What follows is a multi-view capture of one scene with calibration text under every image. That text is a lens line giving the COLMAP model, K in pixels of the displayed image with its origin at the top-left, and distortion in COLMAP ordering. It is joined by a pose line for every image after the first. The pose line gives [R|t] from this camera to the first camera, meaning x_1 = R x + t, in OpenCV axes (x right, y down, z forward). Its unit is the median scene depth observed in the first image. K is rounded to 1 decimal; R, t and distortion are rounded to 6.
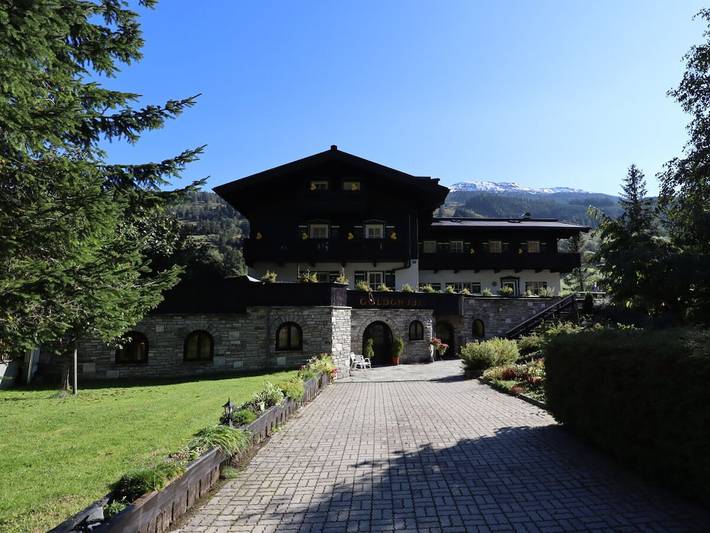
lens RADIAL K [[817.2, 0, 355.0], [0, 817.2, 266.5], [0, 0, 1]] dist [-0.001827, -0.534511]
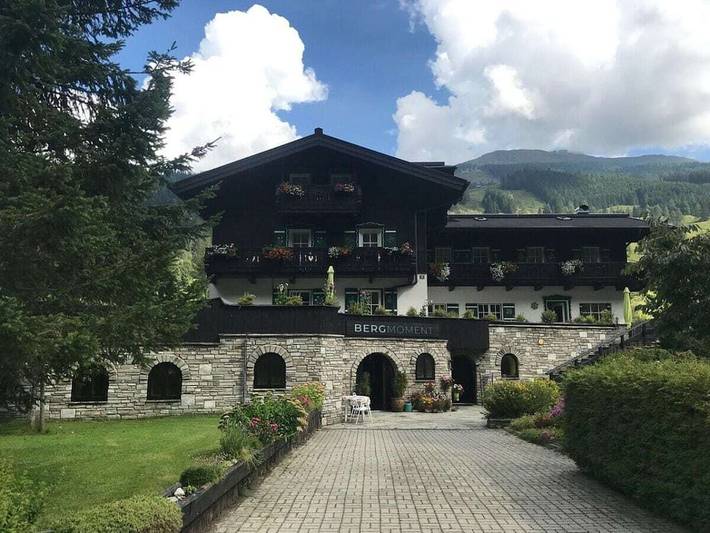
lens RADIAL K [[473.2, 0, 355.0], [0, 473.2, 266.5], [0, 0, 1]] dist [0.070030, -0.000705]
pose [[0.998866, 0.001382, -0.047584, 0.029717], [-0.005888, 0.995489, -0.094696, 0.026388], [0.047238, 0.094869, 0.994368, 0.534697]]
